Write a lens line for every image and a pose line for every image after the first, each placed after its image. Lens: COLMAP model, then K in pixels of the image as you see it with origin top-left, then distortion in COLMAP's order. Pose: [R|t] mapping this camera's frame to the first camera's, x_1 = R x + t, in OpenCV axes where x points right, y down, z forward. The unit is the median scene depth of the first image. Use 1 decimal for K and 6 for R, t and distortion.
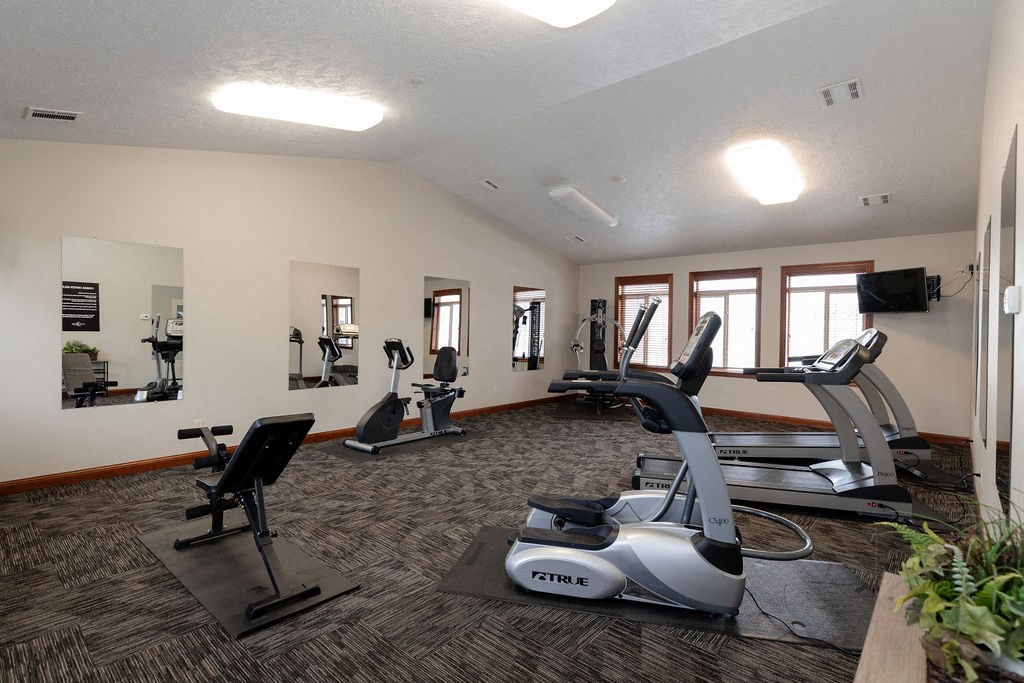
lens RADIAL K [[499.0, 0, 512.0], [0, 499.0, 341.5], [0, 0, 1]] dist [0.003486, 0.001388]
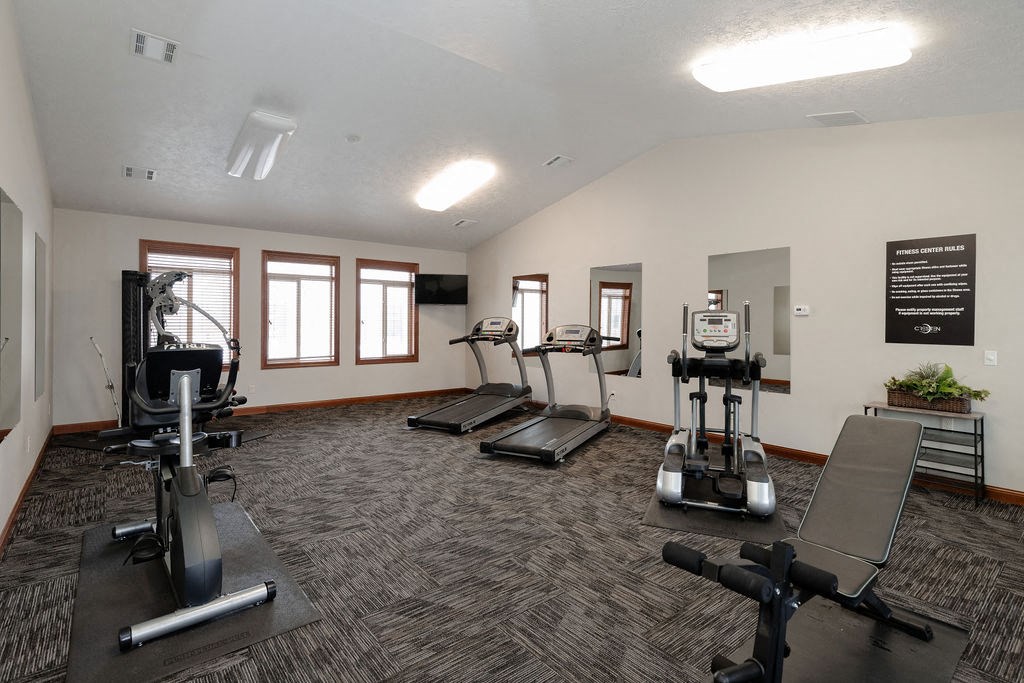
lens RADIAL K [[499.0, 0, 512.0], [0, 499.0, 341.5], [0, 0, 1]] dist [0.003486, 0.001388]
pose [[0.166472, -0.055546, 0.984480, -0.793185], [0.020070, 0.998396, 0.052938, -0.036231], [-0.985842, 0.010946, 0.167320, 0.823155]]
